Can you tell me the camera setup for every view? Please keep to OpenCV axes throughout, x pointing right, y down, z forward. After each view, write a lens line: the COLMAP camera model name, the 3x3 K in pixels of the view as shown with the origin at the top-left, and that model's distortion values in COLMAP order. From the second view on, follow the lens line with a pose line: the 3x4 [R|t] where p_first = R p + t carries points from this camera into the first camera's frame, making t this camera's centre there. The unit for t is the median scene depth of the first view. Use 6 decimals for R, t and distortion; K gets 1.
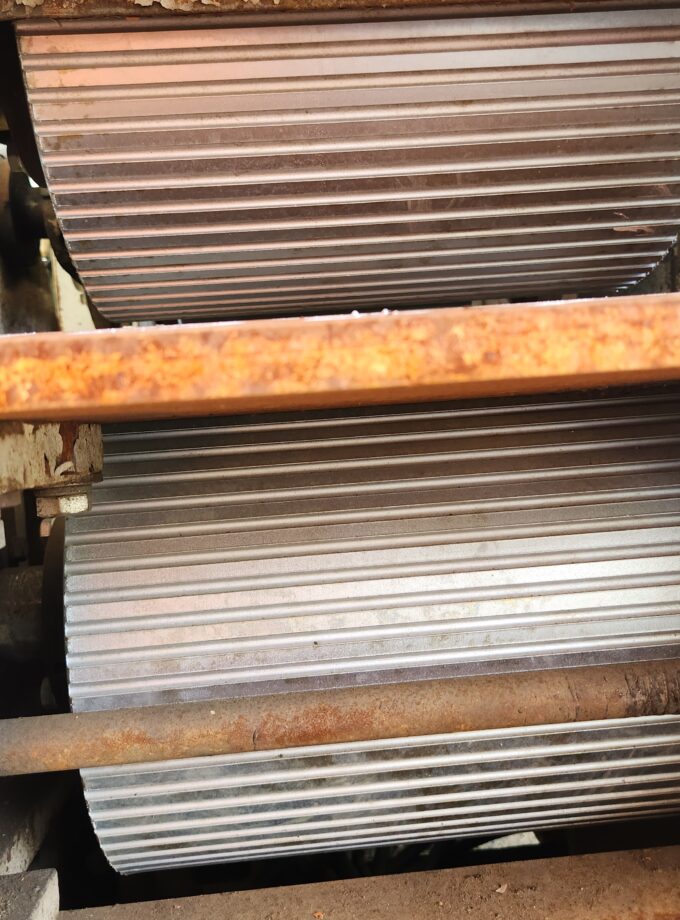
lens RADIAL K [[850.7, 0, 338.5], [0, 850.7, 458.4], [0, 0, 1]] dist [-0.002269, 0.000000]
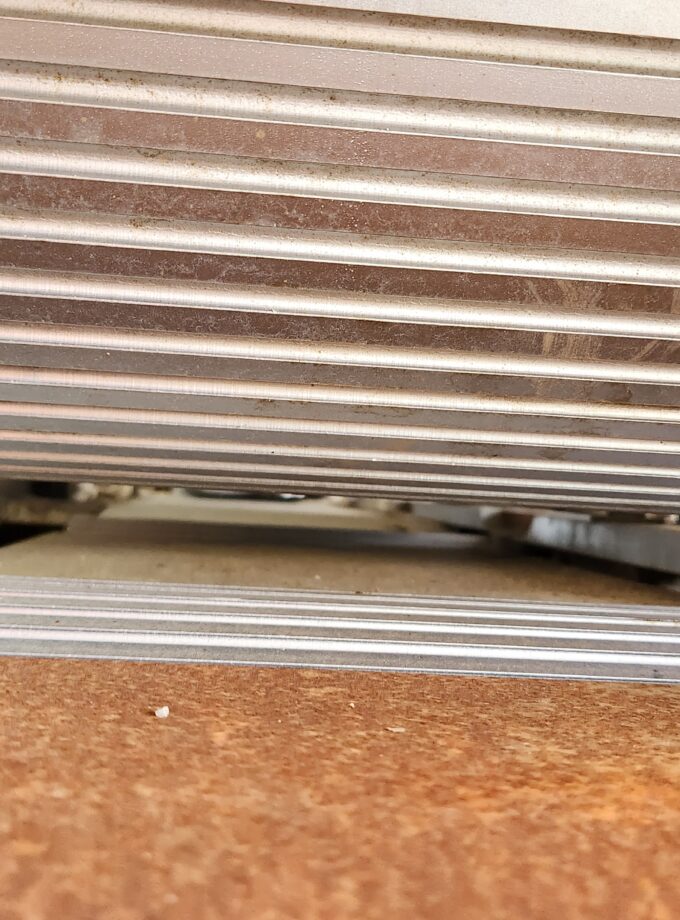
lens RADIAL K [[850.7, 0, 340.6], [0, 850.7, 462.5], [0, 0, 1]] dist [-0.002269, 0.000000]
pose [[0.973964, 0.048443, 0.221465, -0.113744], [-0.046018, 0.998811, -0.016103, -0.223593], [-0.221982, 0.005492, 0.975035, 0.594781]]
